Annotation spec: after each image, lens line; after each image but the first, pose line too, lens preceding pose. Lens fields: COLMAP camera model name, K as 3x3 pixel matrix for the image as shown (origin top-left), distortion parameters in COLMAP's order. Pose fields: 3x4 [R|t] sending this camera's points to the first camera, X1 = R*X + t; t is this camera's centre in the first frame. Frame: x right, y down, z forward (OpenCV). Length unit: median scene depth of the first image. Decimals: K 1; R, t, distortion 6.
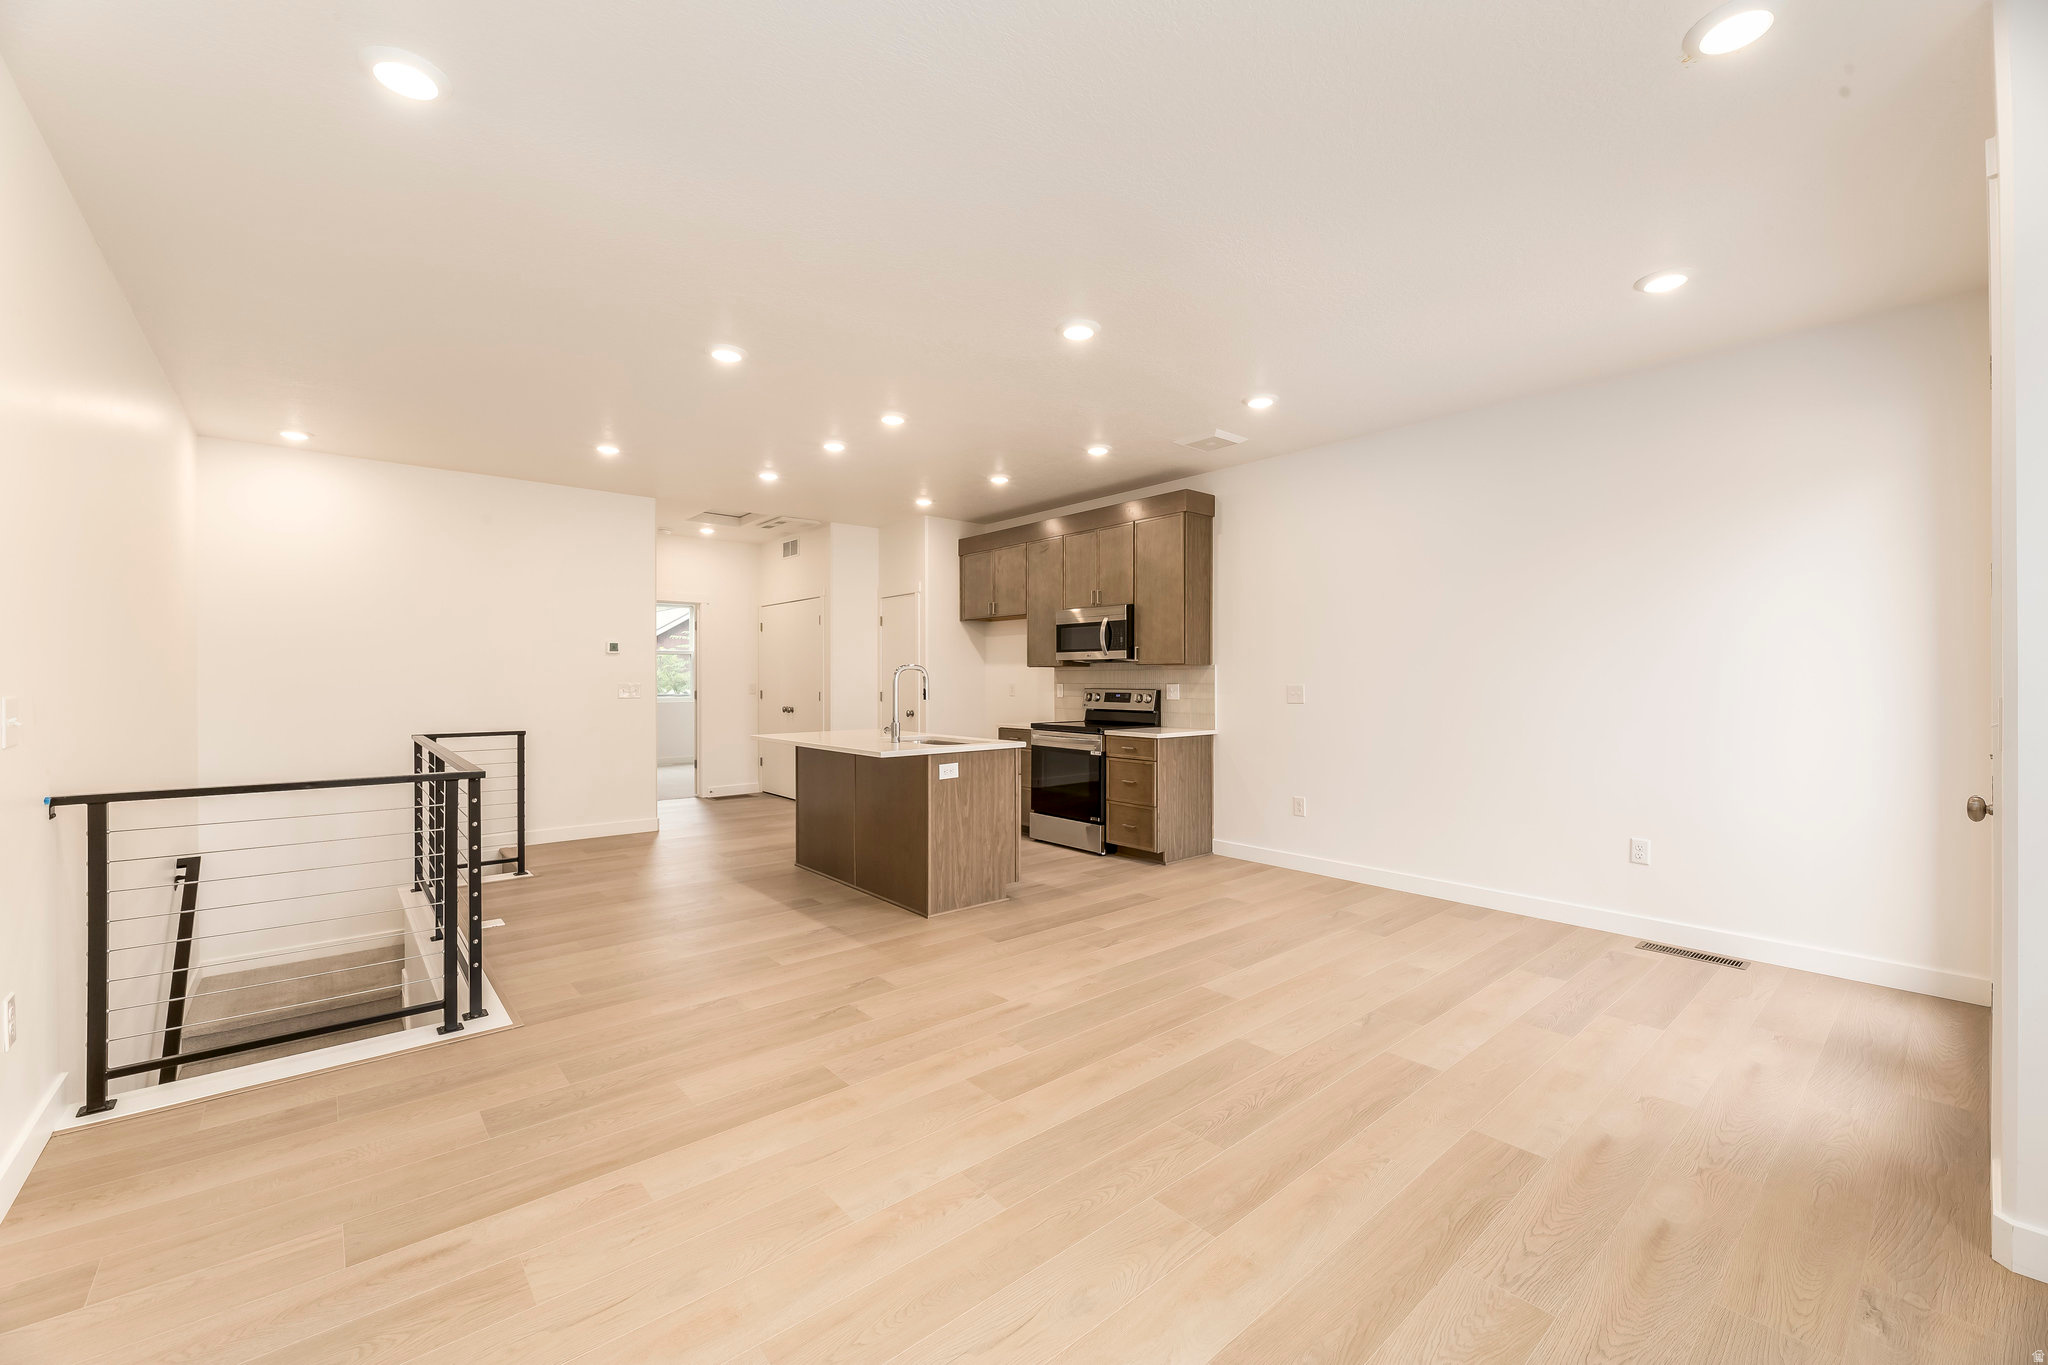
lens RADIAL K [[832.5, 0, 1011.2], [0, 832.5, 675.0], [0, 0, 1]] dist [0.004393, -0.002183]
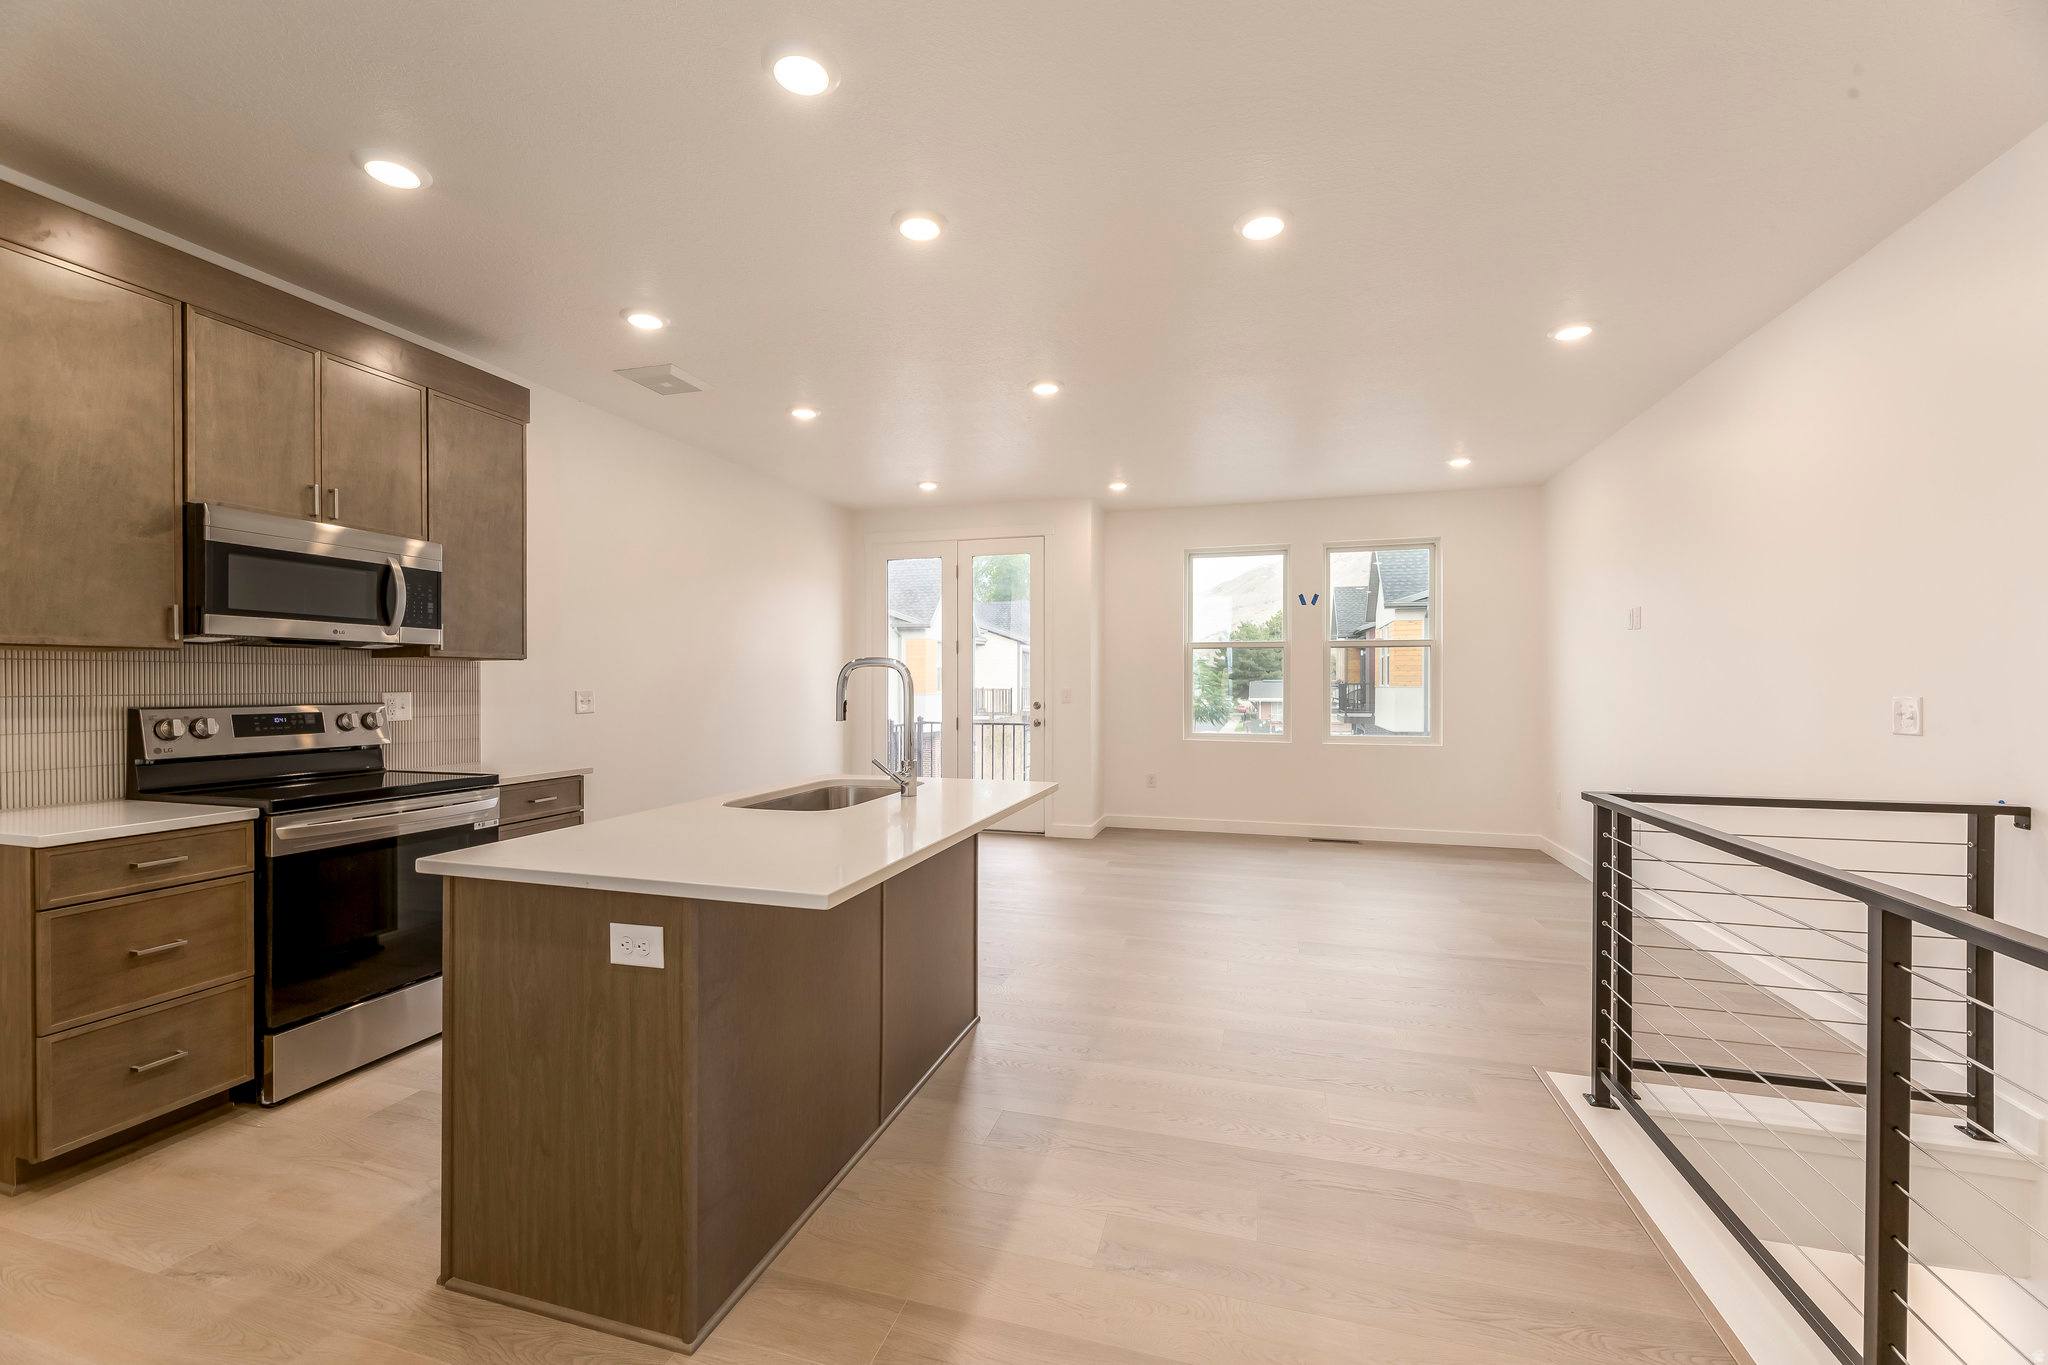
lens RADIAL K [[832.5, 0, 1028.2], [0, 832.5, 687.5], [0, 0, 1]] dist [0.004393, -0.002183]
pose [[-0.561000, -0.006016, 0.827794, -0.873566], [-0.003528, 0.999982, 0.004877, 0.006003], [-0.827808, -0.000185, -0.561011, 1.671177]]
